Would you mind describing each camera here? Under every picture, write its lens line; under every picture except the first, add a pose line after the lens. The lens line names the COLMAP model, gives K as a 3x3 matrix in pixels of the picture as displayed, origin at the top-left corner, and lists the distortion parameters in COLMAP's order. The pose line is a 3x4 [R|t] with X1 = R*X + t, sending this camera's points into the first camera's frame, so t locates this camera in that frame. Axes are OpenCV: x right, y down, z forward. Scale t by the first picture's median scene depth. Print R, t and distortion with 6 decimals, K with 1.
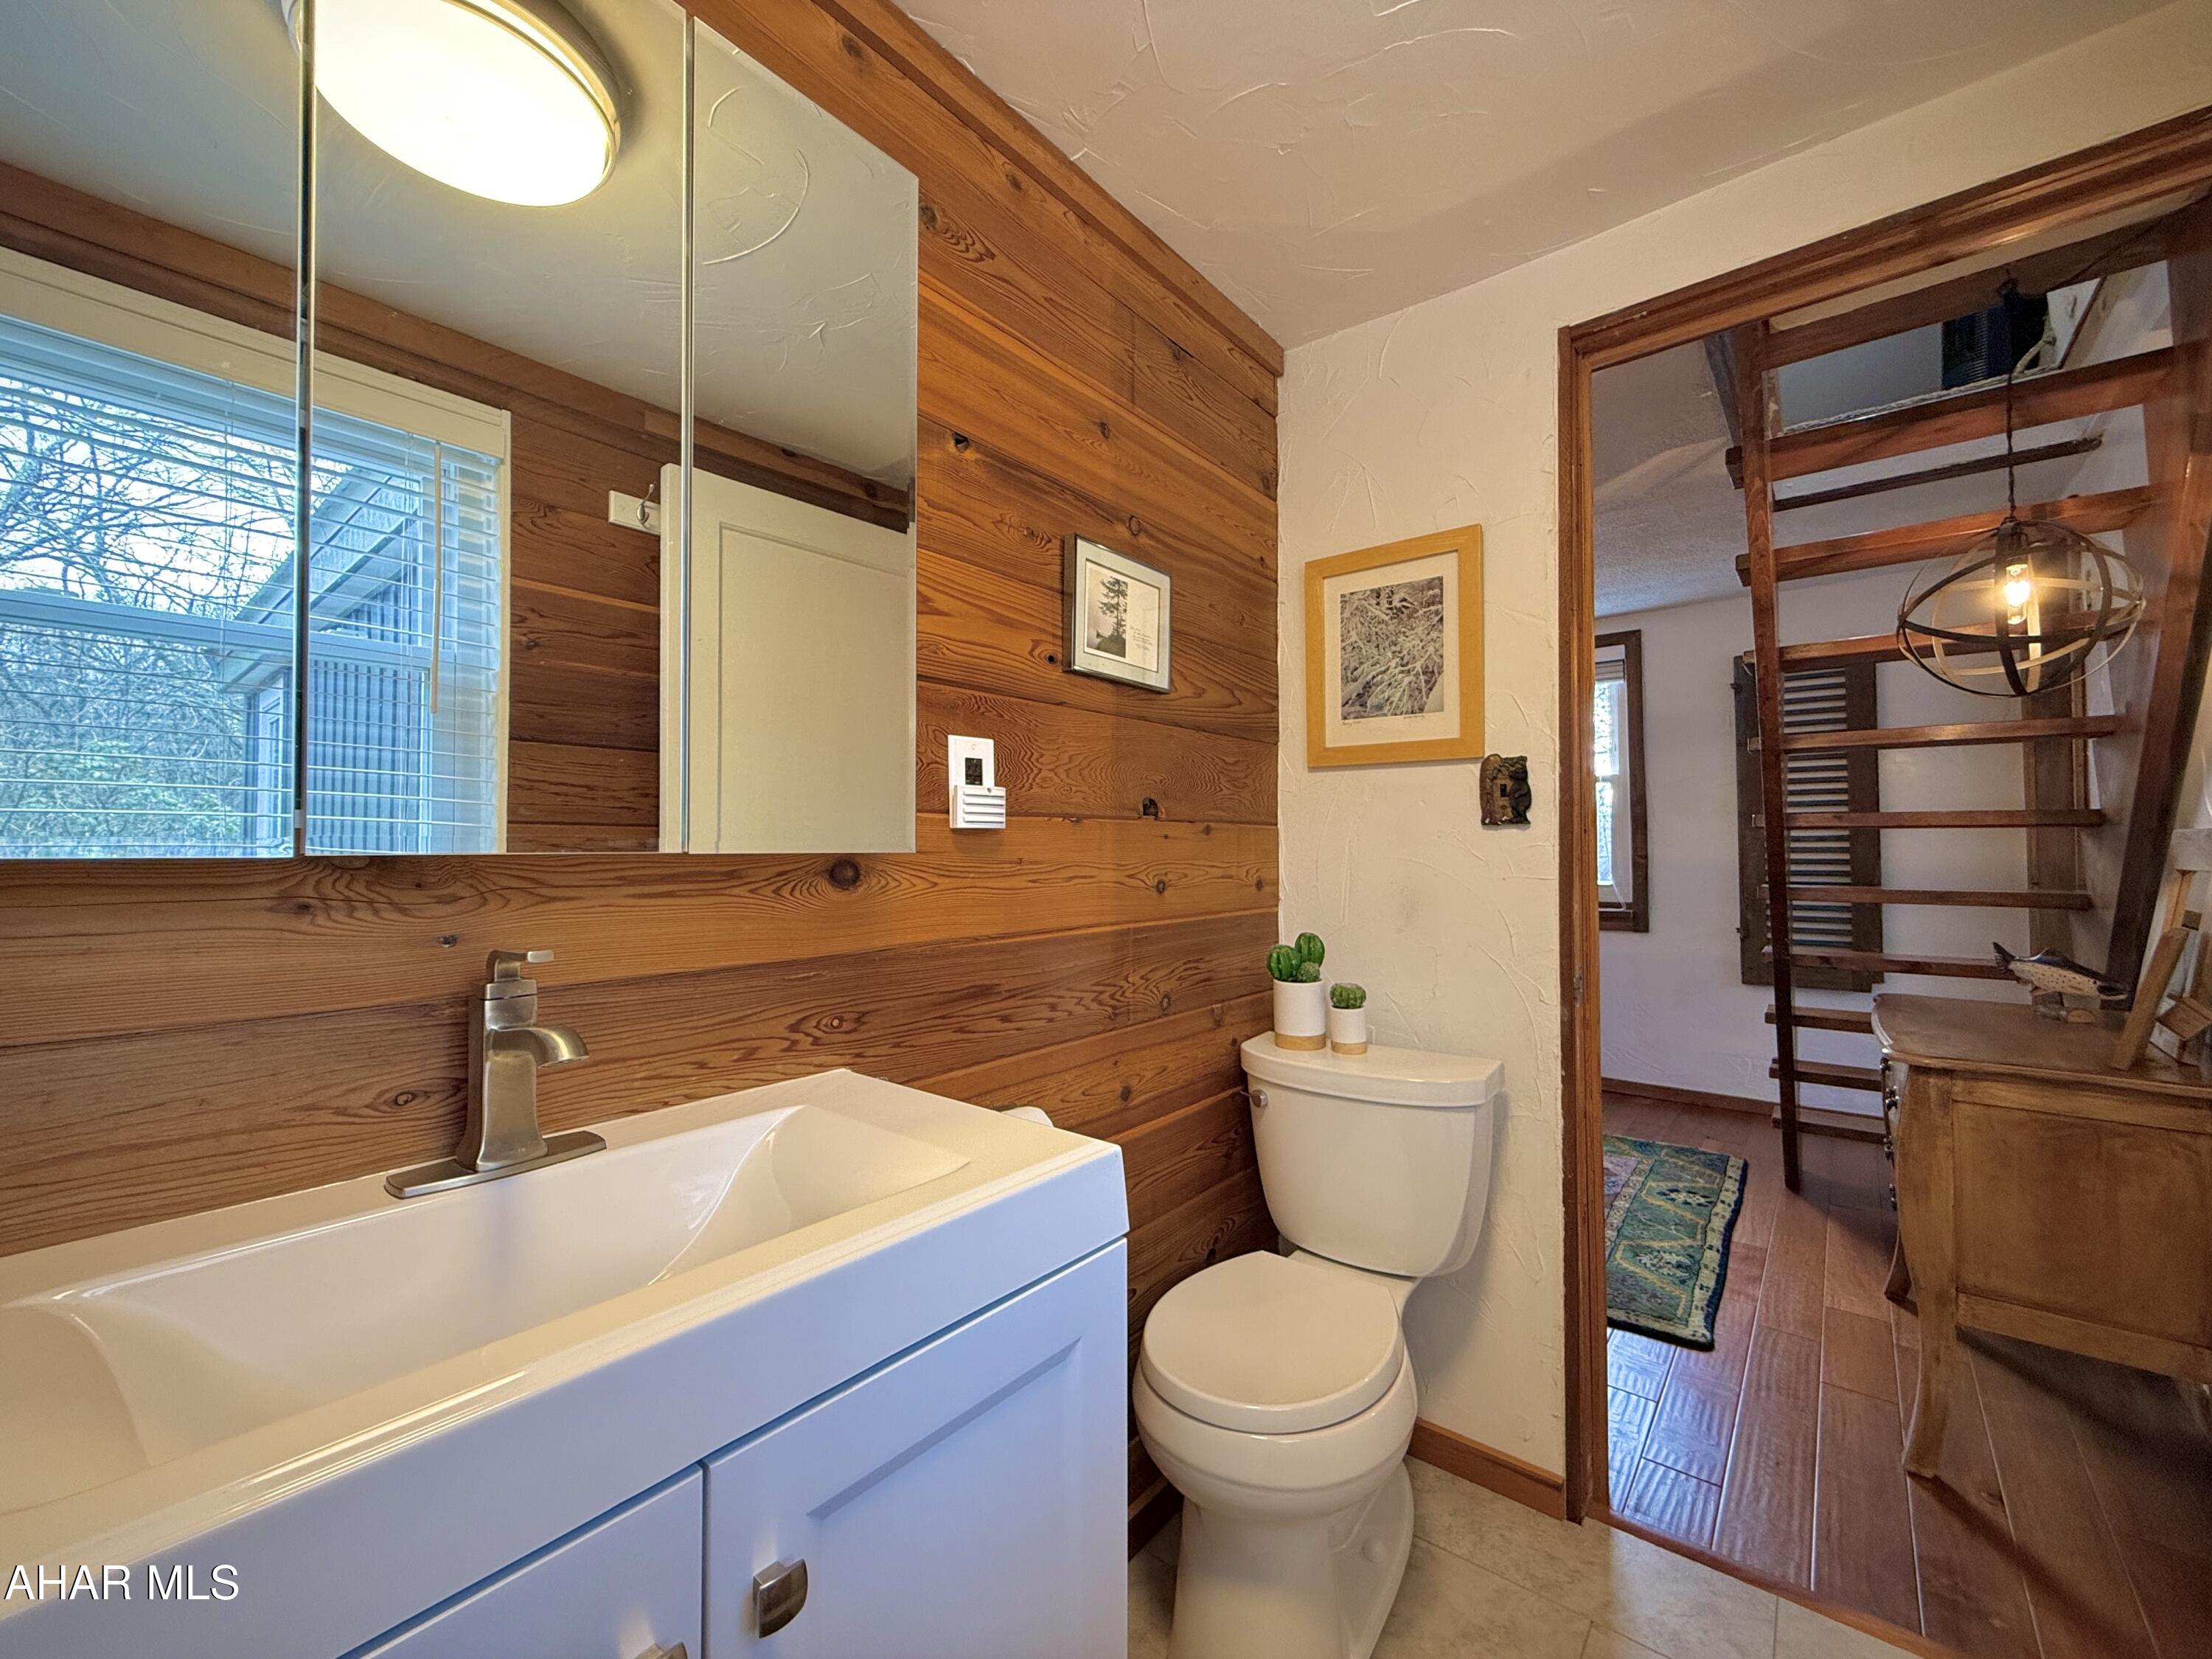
lens RADIAL K [[883.4, 0, 1088.9], [0, 883.4, 829.9], [0, 0, 1]] dist [-0.000613, 0.000889]
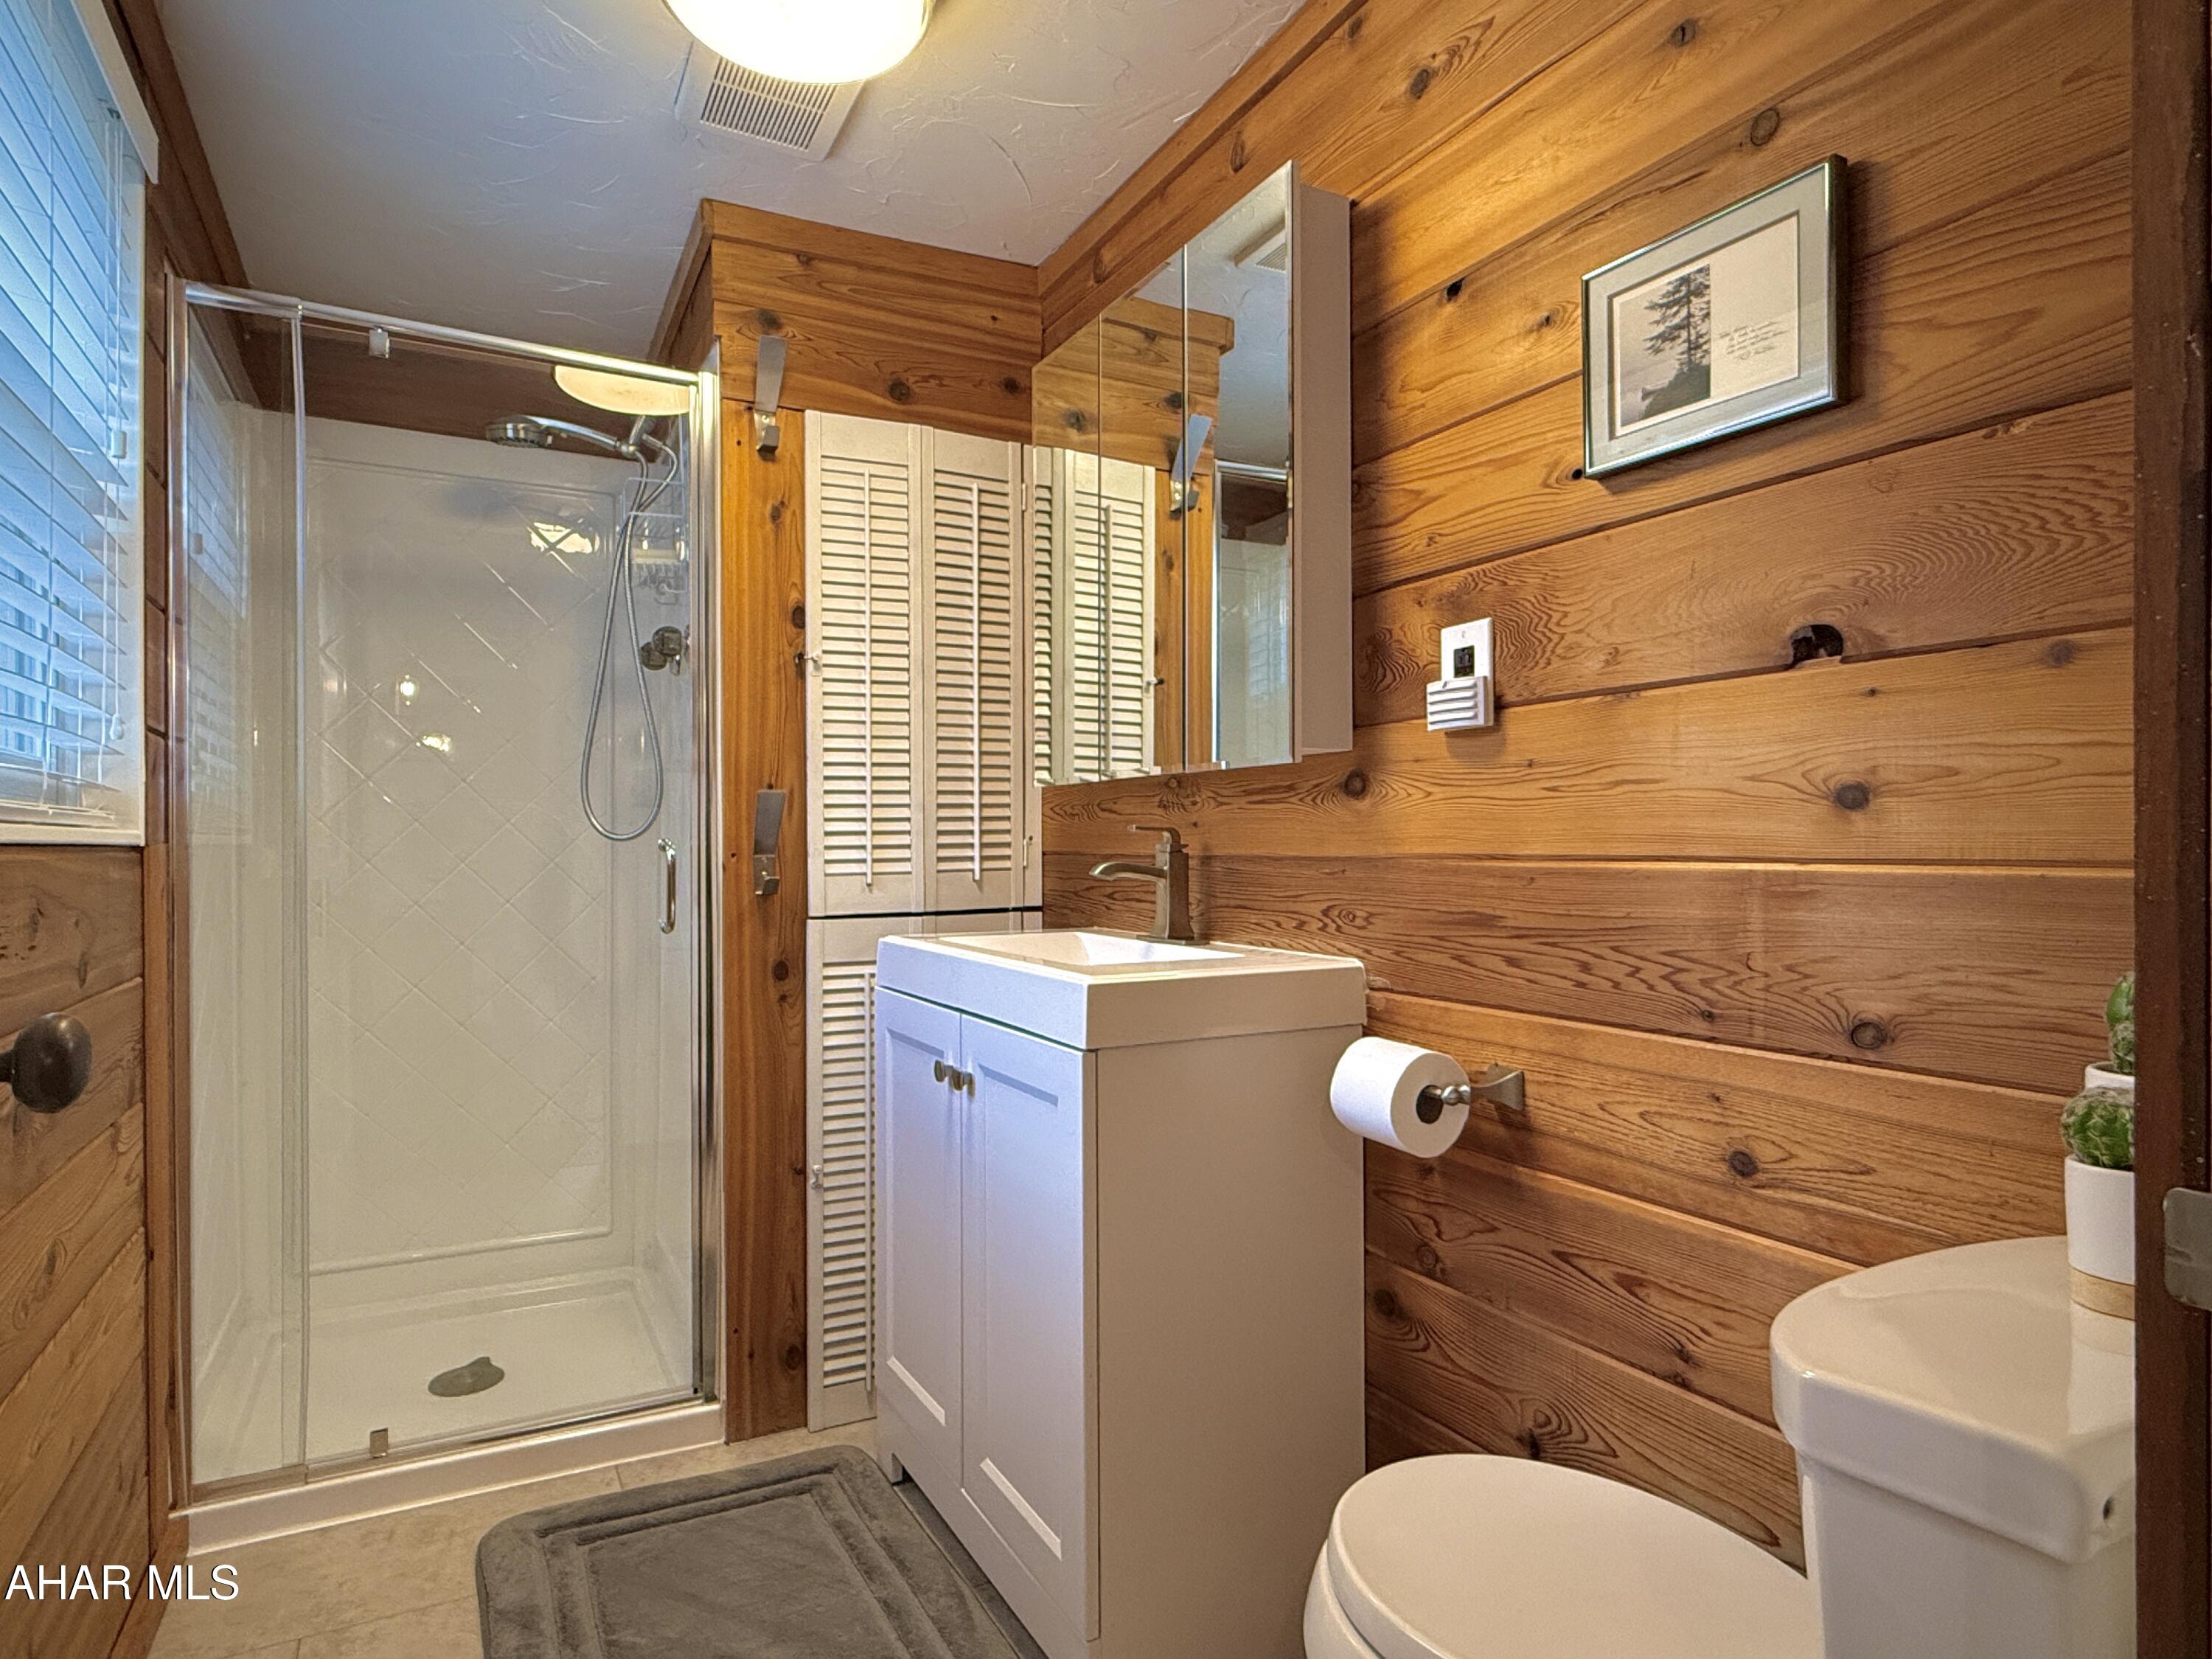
lens RADIAL K [[1216.4, 0, 1092.9], [0, 1216.4, 837.0], [0, 0, 1]] dist [-0.000956, 0.002609]
pose [[-0.364670, -0.001255, -0.931136, 1.091084], [0.020944, 0.999735, -0.009550, 0.106037], [0.930901, -0.022984, -0.364547, 1.075020]]
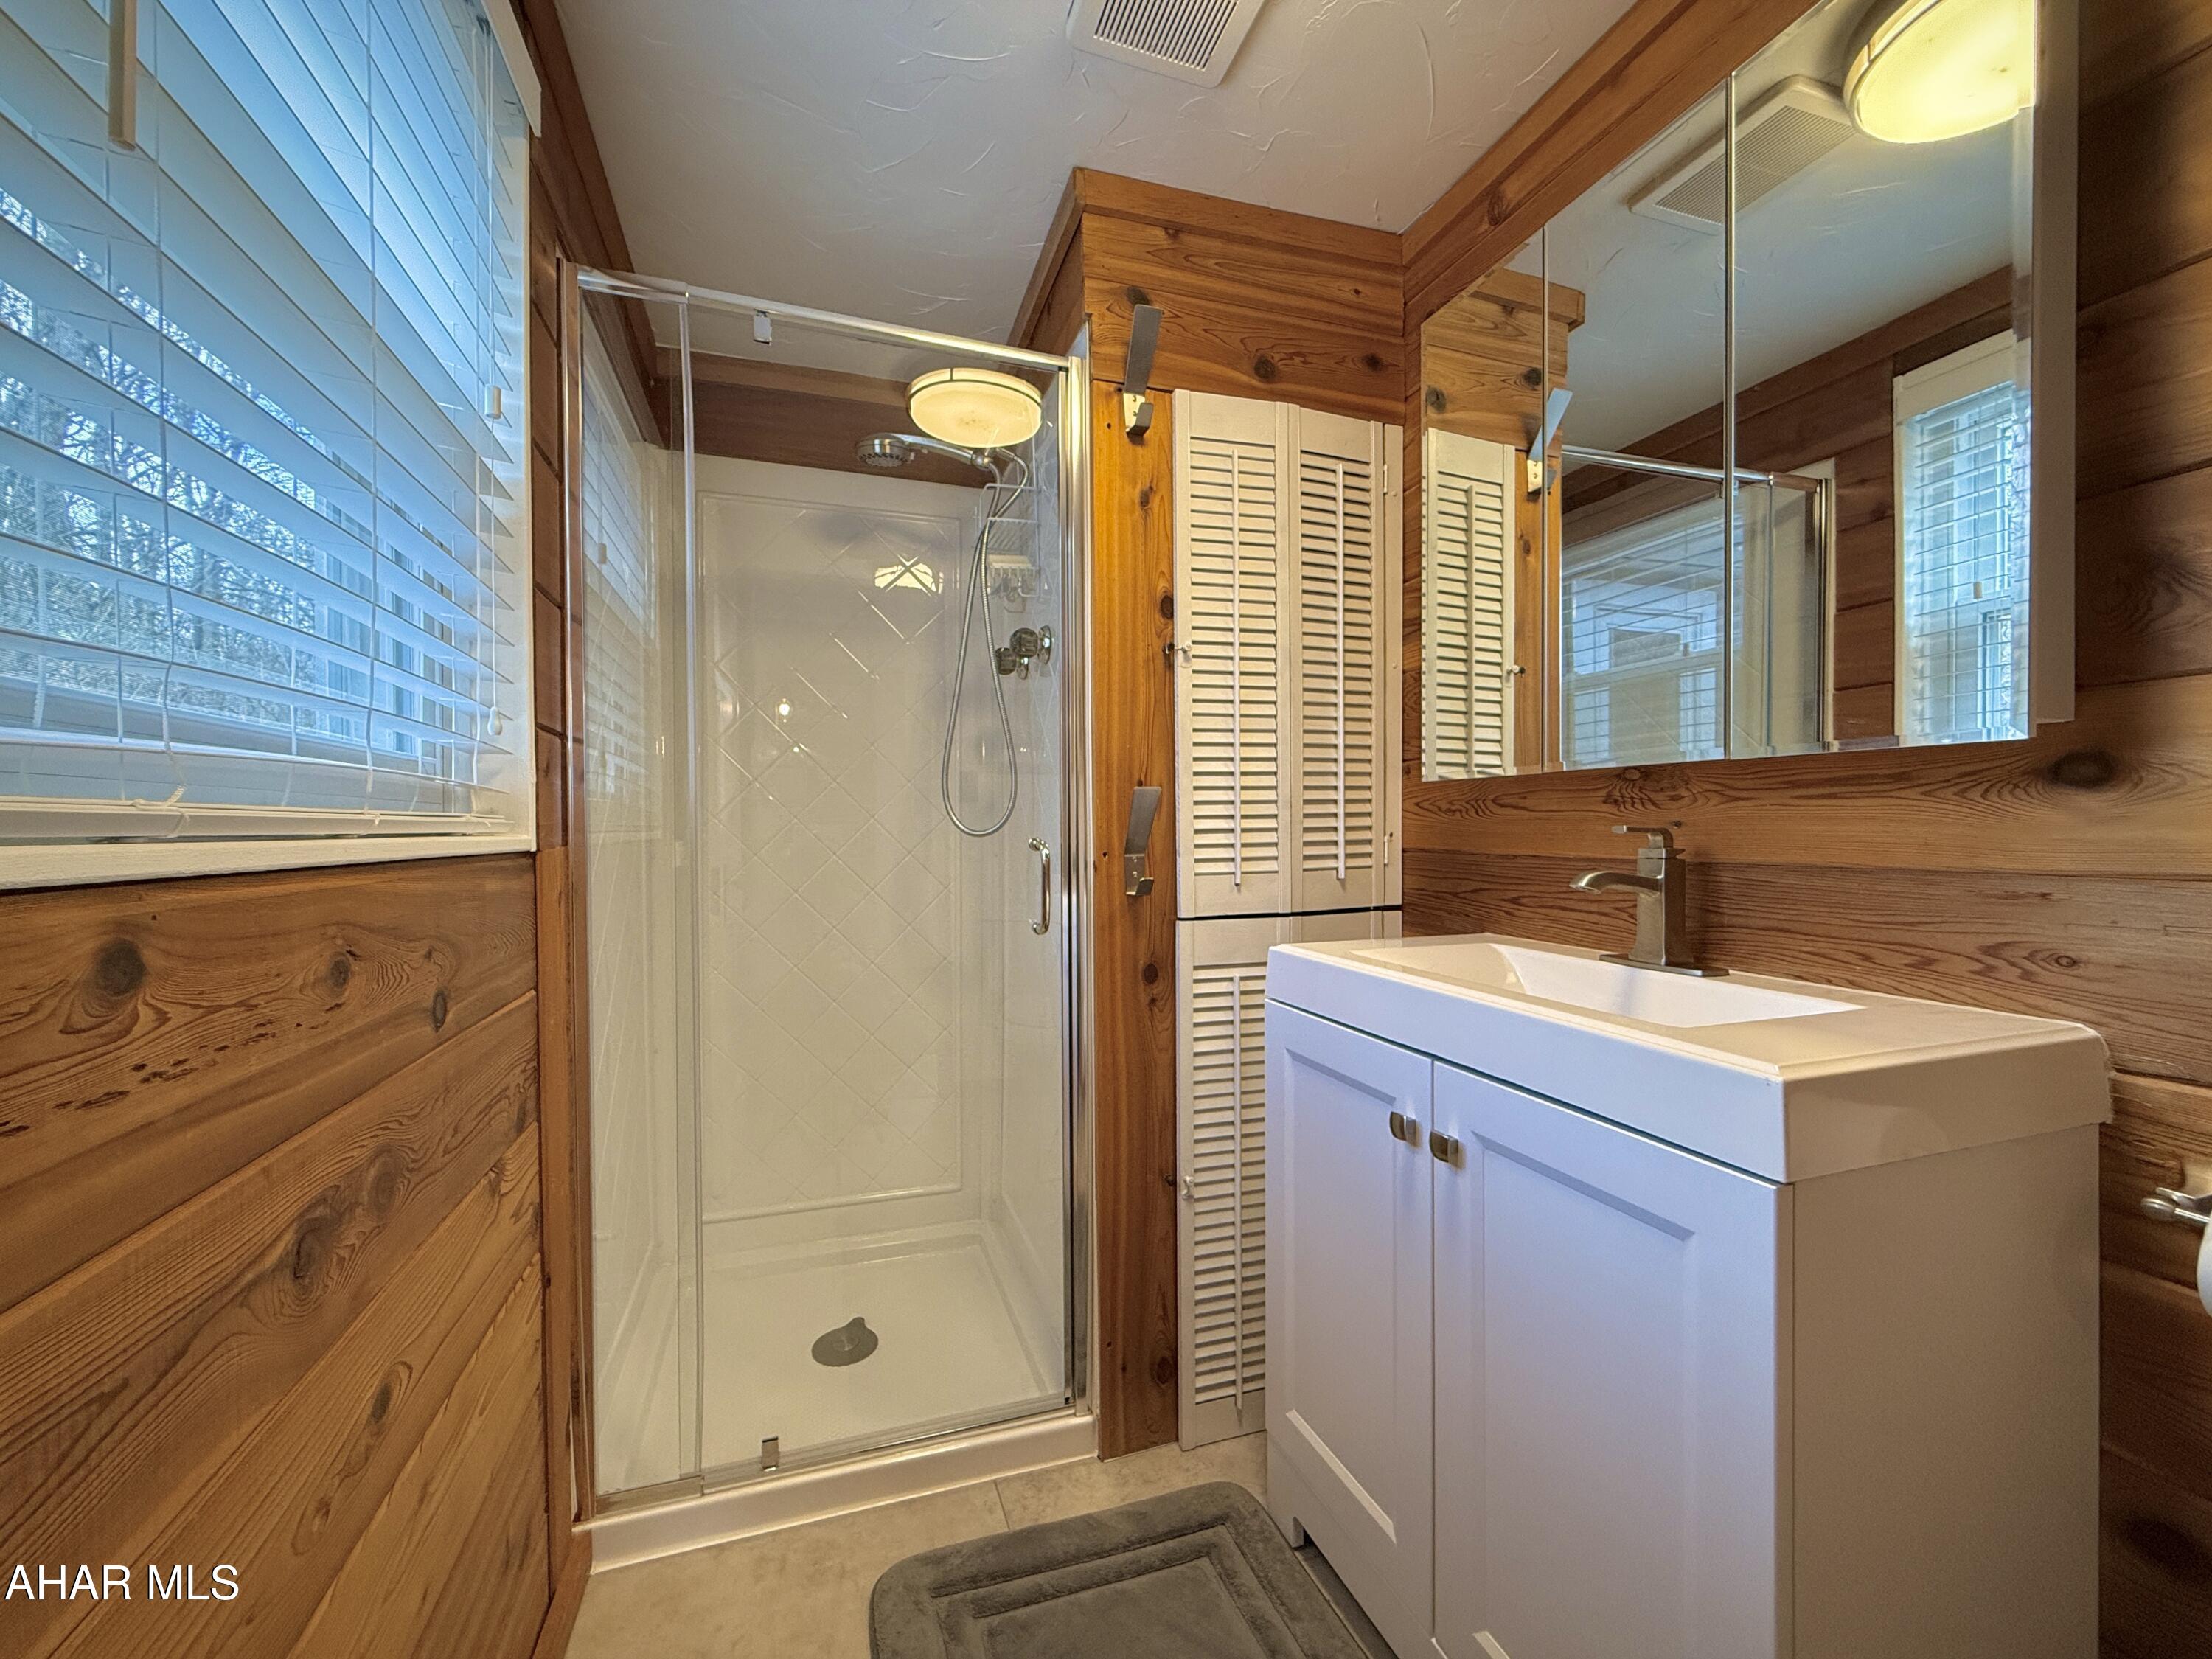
lens RADIAL K [[883.4, 0, 1109.2], [0, 883.4, 831.8], [0, 0, 1]] dist [-0.000613, 0.000889]
pose [[-0.505558, 0.010520, -0.862728, 0.696924], [0.021494, 0.999769, -0.000404, 0.072788], [0.862525, -0.018748, -0.505667, 0.569002]]
